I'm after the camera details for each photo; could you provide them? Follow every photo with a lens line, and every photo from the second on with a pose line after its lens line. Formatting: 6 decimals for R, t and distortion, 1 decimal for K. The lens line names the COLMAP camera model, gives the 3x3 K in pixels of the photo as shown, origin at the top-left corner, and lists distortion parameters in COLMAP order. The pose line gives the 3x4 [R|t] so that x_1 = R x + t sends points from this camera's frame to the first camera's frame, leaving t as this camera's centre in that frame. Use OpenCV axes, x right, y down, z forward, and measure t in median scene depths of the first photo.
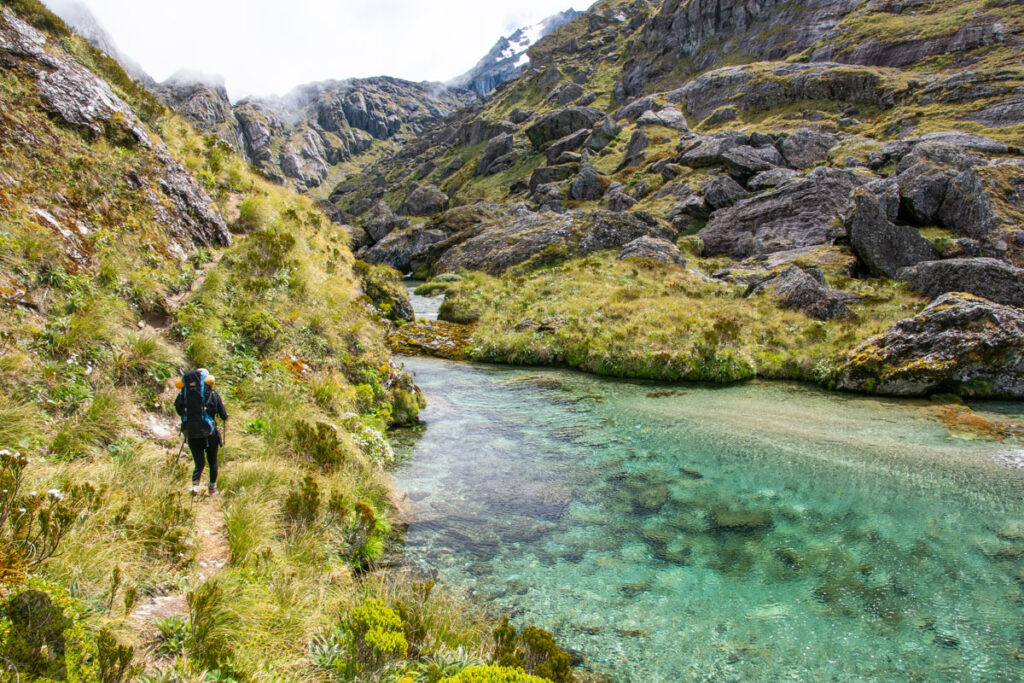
lens RADIAL K [[775.4, 0, 512.0], [0, 775.4, 341.5], [0, 0, 1]] dist [-0.118427, 0.111513]
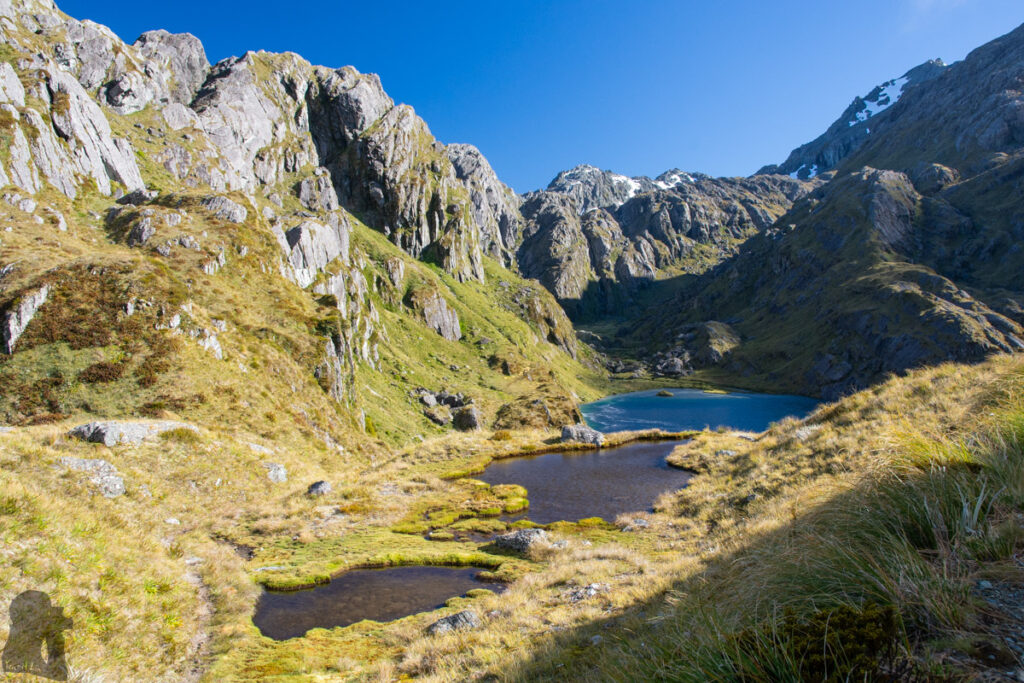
lens RADIAL K [[978.2, 0, 512.0], [0, 978.2, 341.5], [0, 0, 1]] dist [-0.019727, 0.001764]
pose [[0.918787, 0.005269, -0.394719, 0.588352], [-0.042207, 0.995490, -0.084957, 0.104291], [0.392491, 0.094717, 0.914866, -1.810679]]
